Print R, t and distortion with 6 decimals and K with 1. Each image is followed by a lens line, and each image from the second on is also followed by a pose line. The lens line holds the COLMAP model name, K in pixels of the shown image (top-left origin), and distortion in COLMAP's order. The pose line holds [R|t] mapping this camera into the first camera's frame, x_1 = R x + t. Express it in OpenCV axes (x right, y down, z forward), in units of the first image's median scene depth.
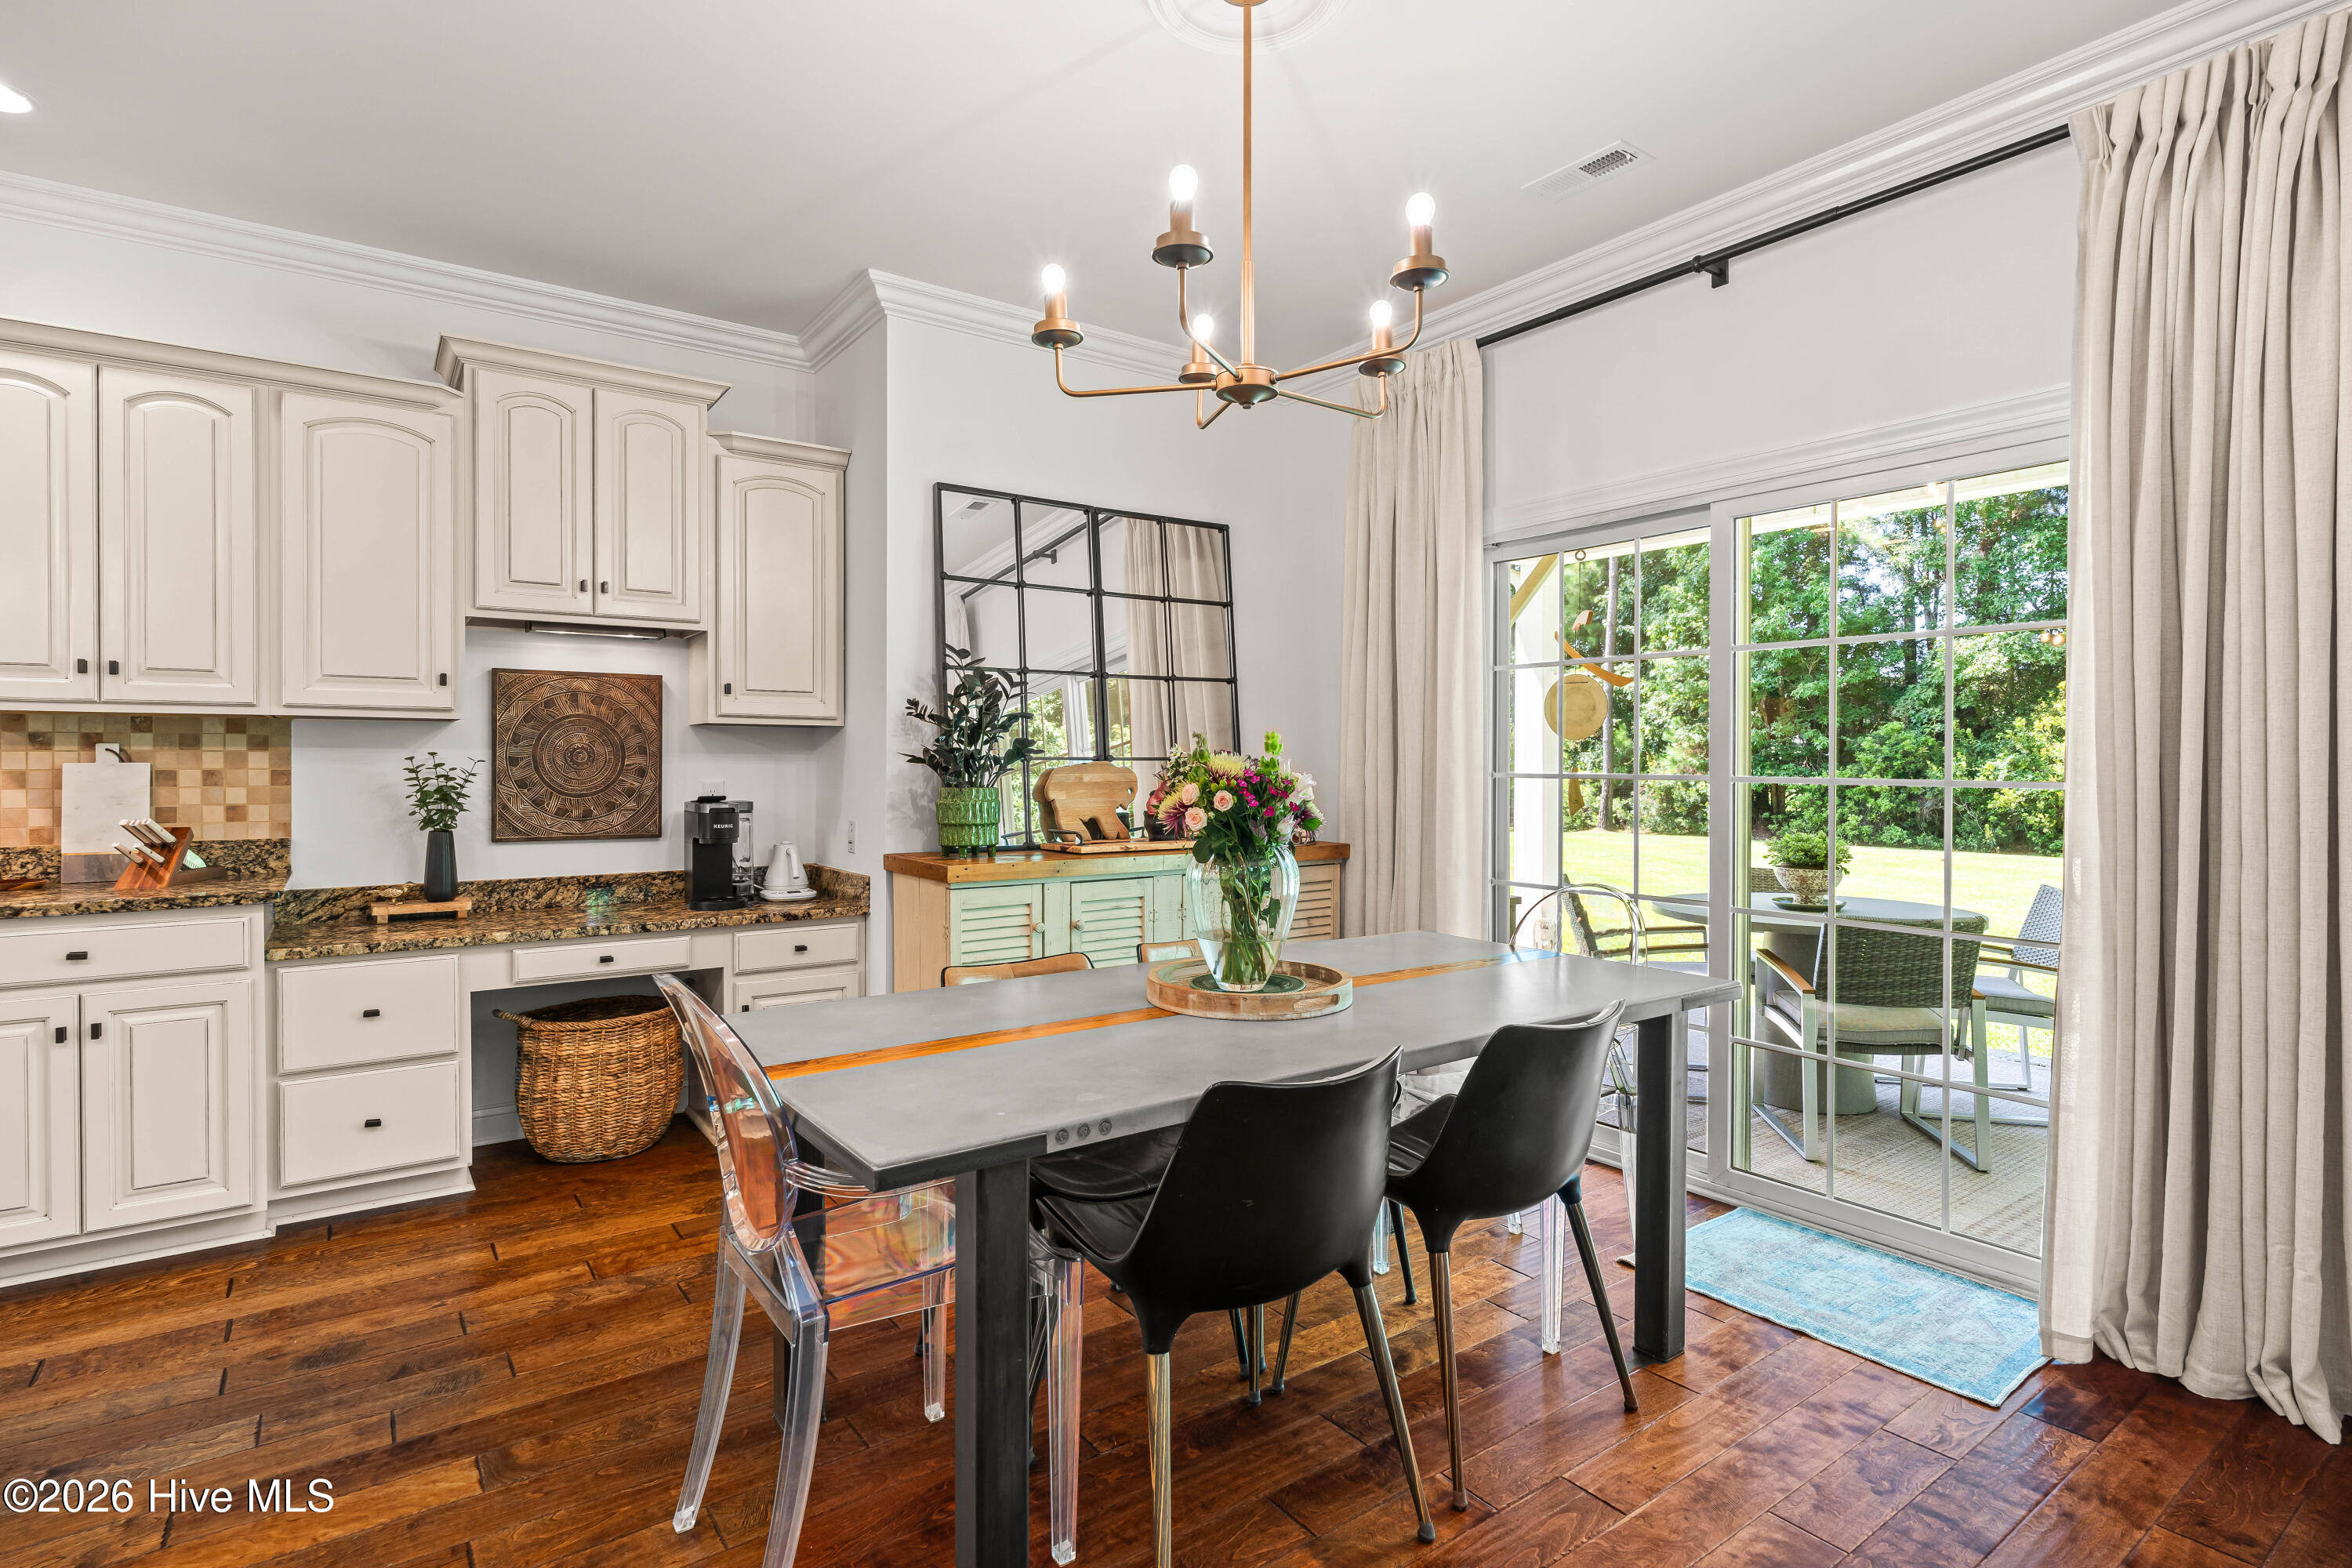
lens RADIAL K [[1163.2, 0, 1166.5], [0, 1163.2, 770.5], [0, 0, 1]] dist [0.001927, 0.001075]
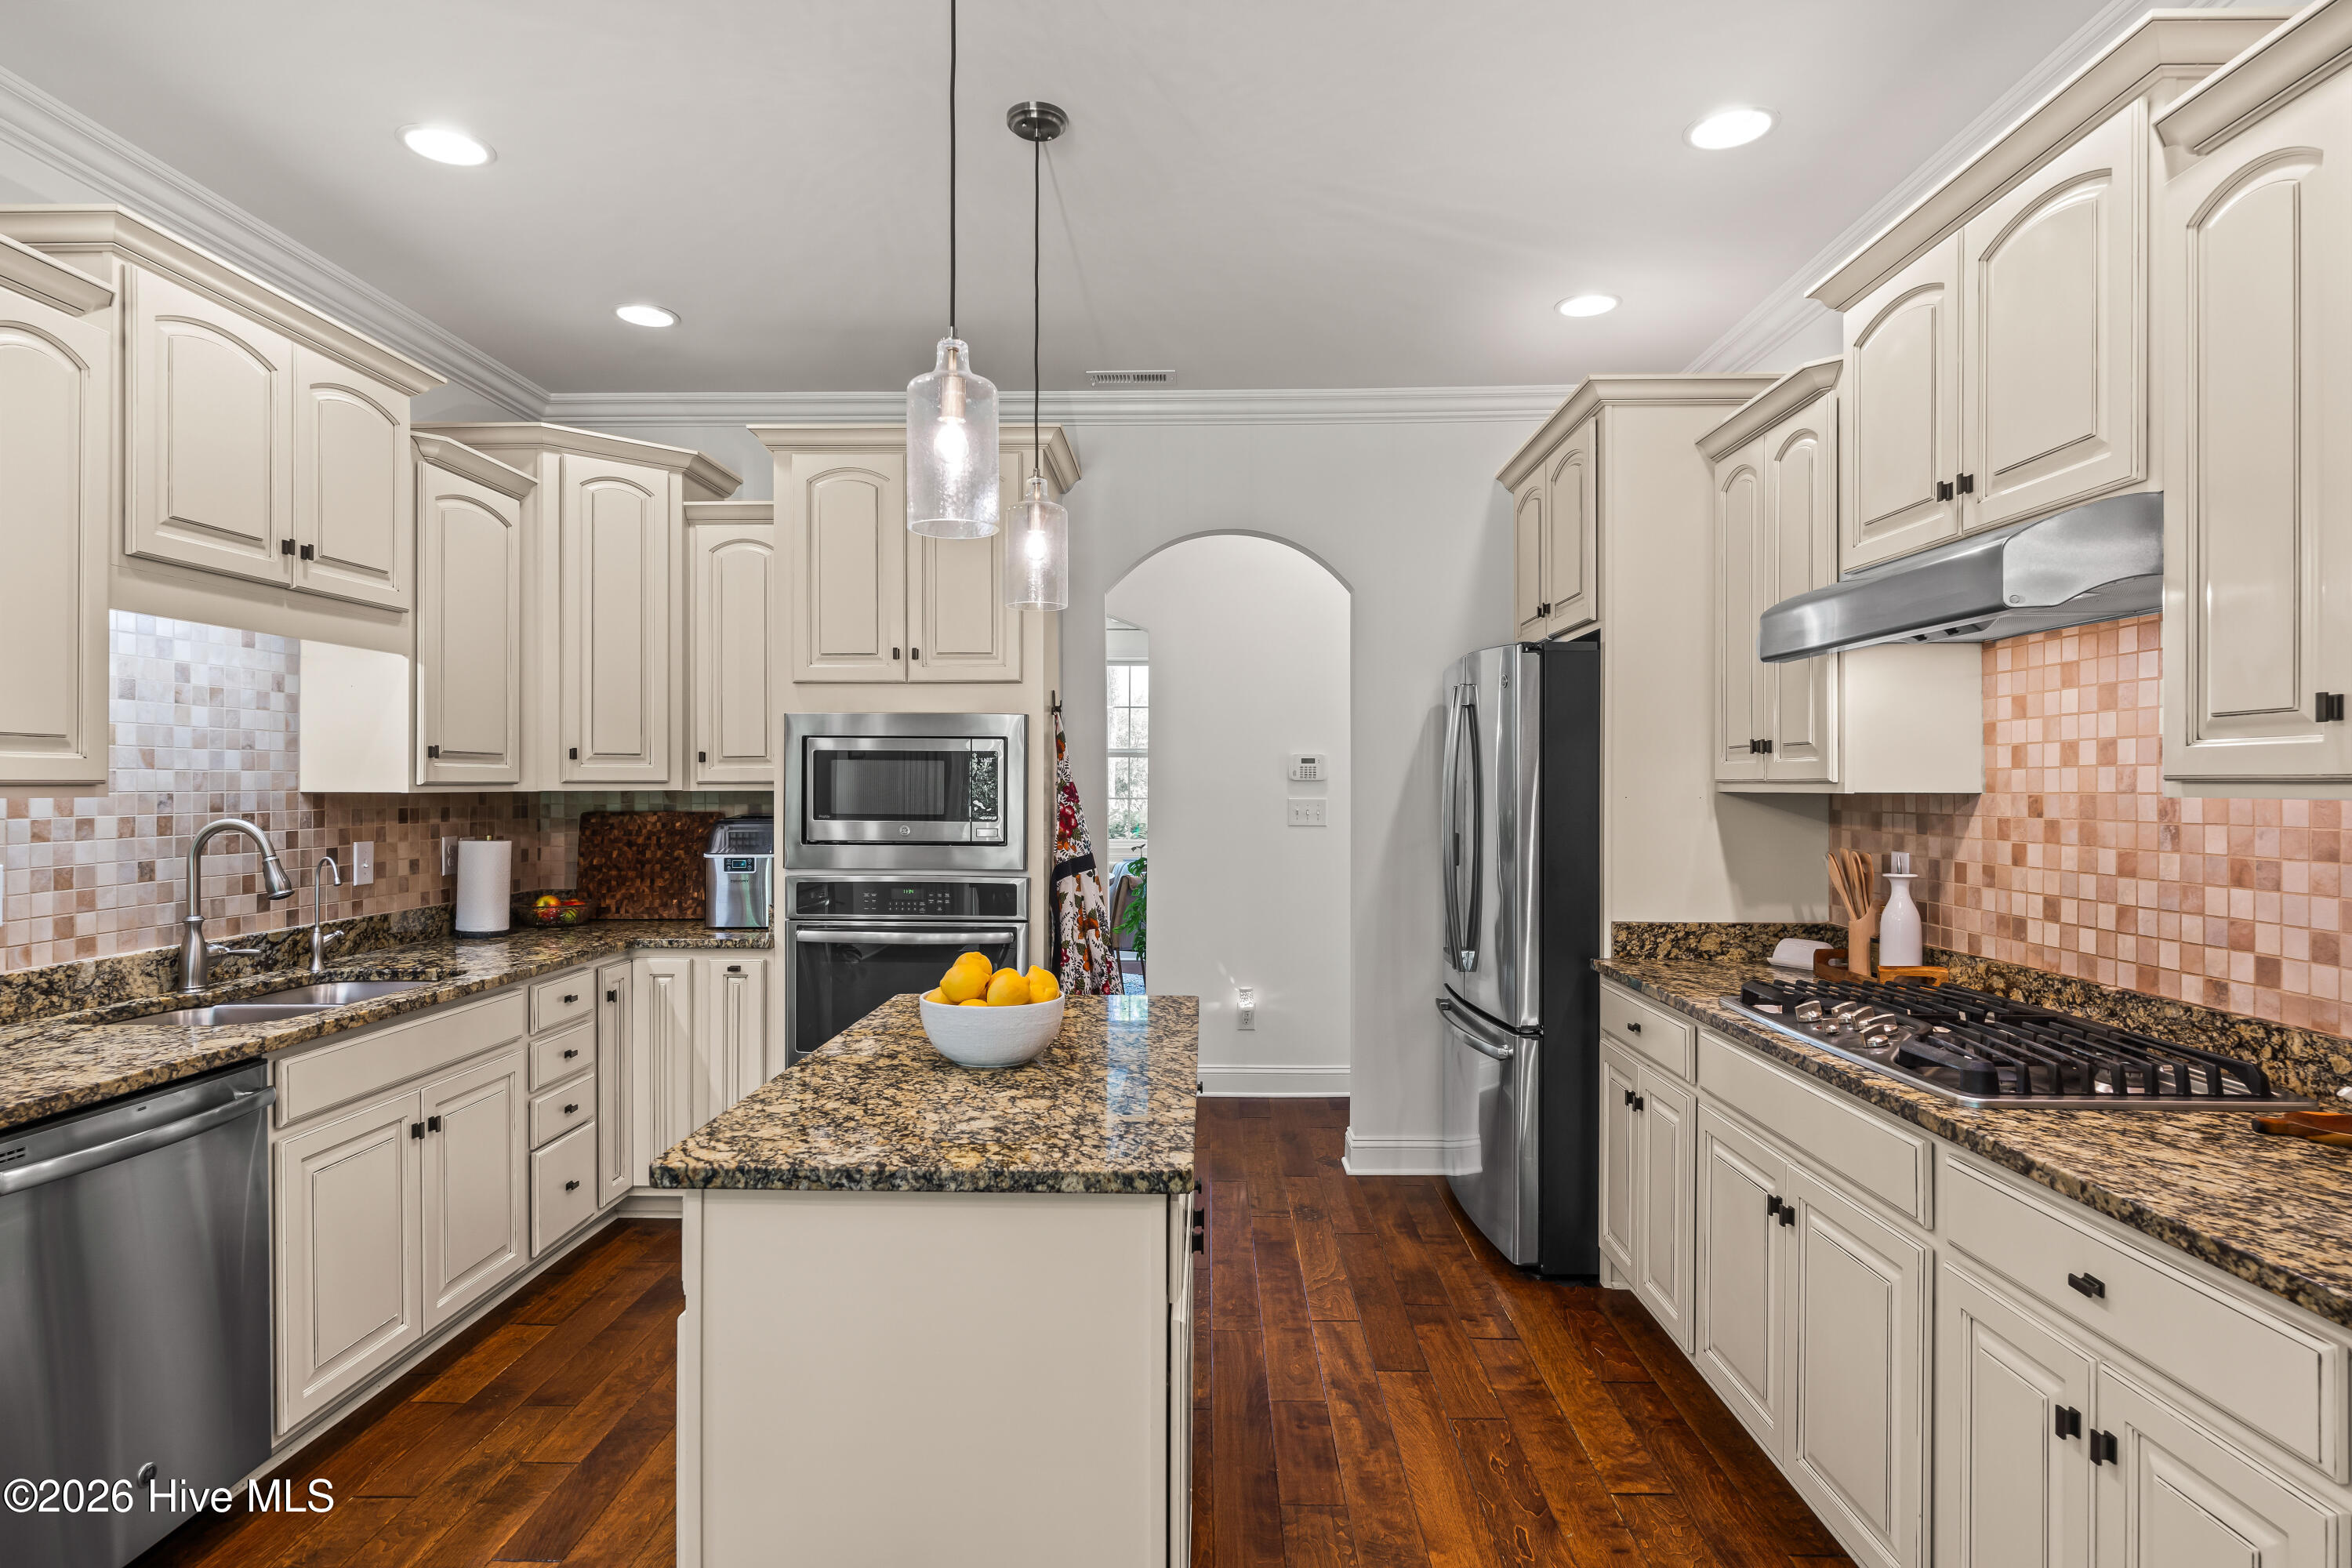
lens RADIAL K [[1270.5, 0, 1170.8], [0, 1270.5, 781.8], [0, 0, 1]] dist [-0.002494, 0.002486]
pose [[-0.596460, -0.002055, -0.802641, -0.191749], [-0.008791, 0.999953, 0.003973, -0.049536], [0.802595, 0.009425, -0.596450, 0.807277]]
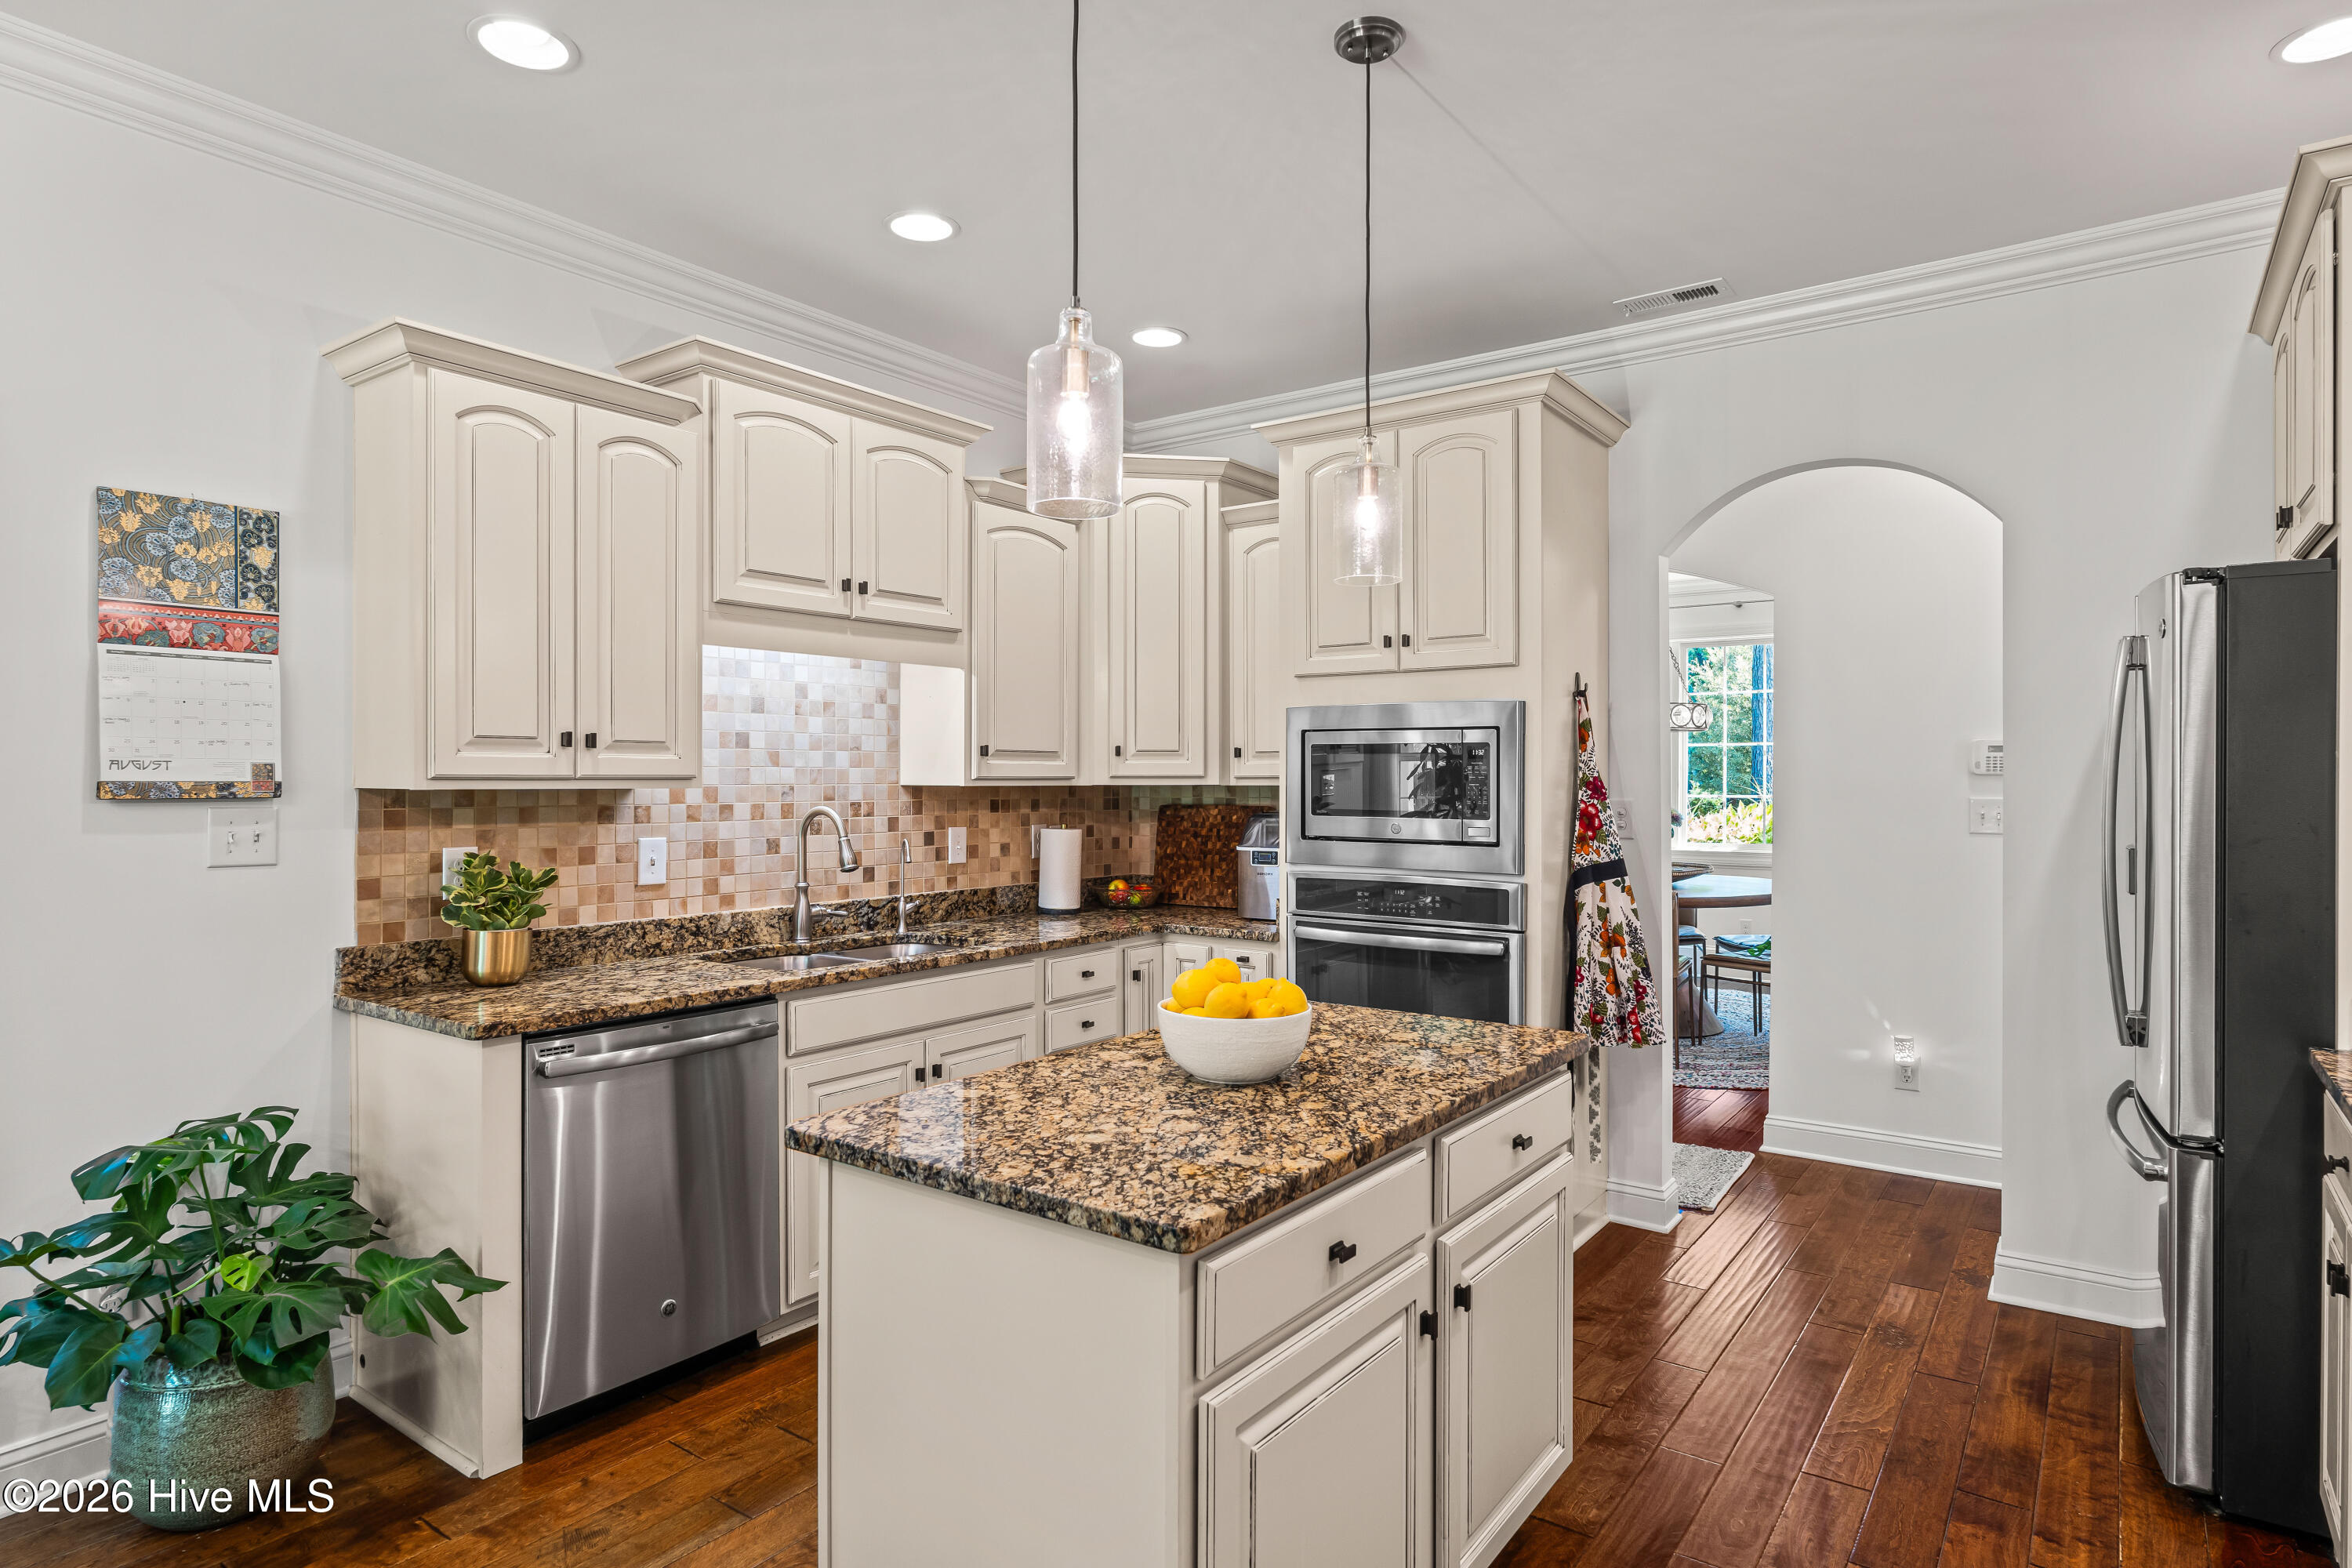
lens RADIAL K [[1292.2, 0, 1174.6], [0, 1292.2, 781.6], [0, 0, 1]] dist [-0.002684, 0.001809]
pose [[-0.947353, -0.000693, -0.320191, -0.436636], [-0.004406, 0.999931, 0.010871, -0.049456], [0.320162, 0.011709, -0.947291, 0.916887]]
